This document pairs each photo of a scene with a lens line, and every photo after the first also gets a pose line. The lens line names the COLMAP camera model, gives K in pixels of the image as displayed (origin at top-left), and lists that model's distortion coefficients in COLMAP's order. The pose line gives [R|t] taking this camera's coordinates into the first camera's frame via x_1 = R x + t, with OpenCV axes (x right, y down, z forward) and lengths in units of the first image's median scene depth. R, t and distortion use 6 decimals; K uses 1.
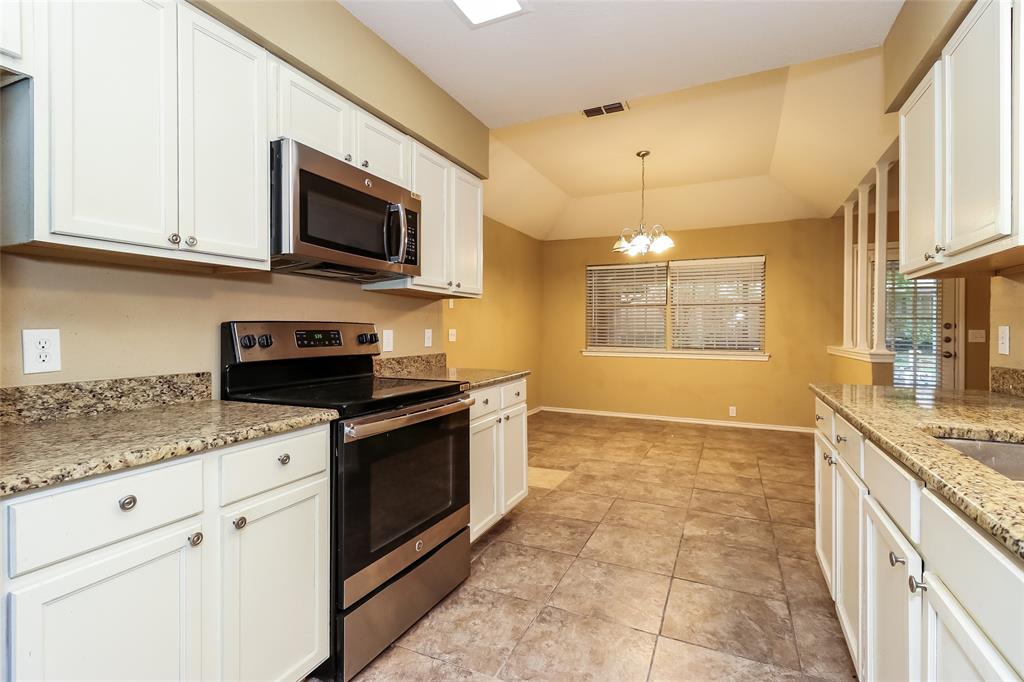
lens RADIAL K [[484.5, 0, 511.4], [0, 484.5, 334.9], [0, 0, 1]] dist [-0.005073, -0.000507]
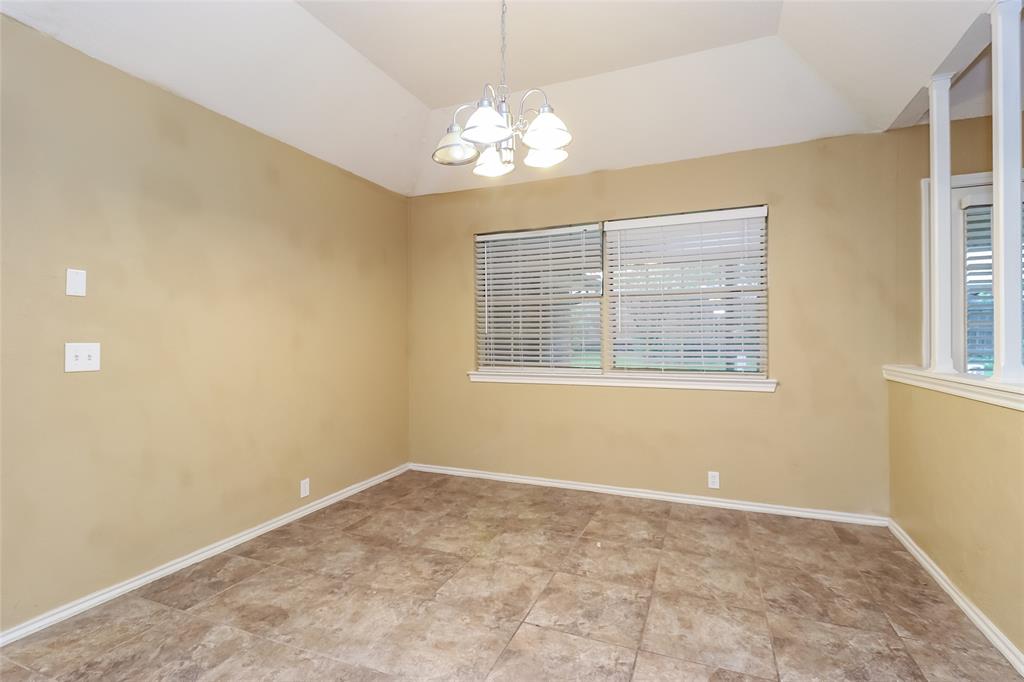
lens RADIAL K [[484.5, 0, 510.5], [0, 484.5, 343.5], [0, 0, 1]] dist [-0.005073, -0.000507]
pose [[0.999363, -0.011336, 0.033843, 0.181406], [0.011329, 0.999936, 0.000424, -0.005199], [-0.033846, -0.000040, 0.999427, 0.395840]]
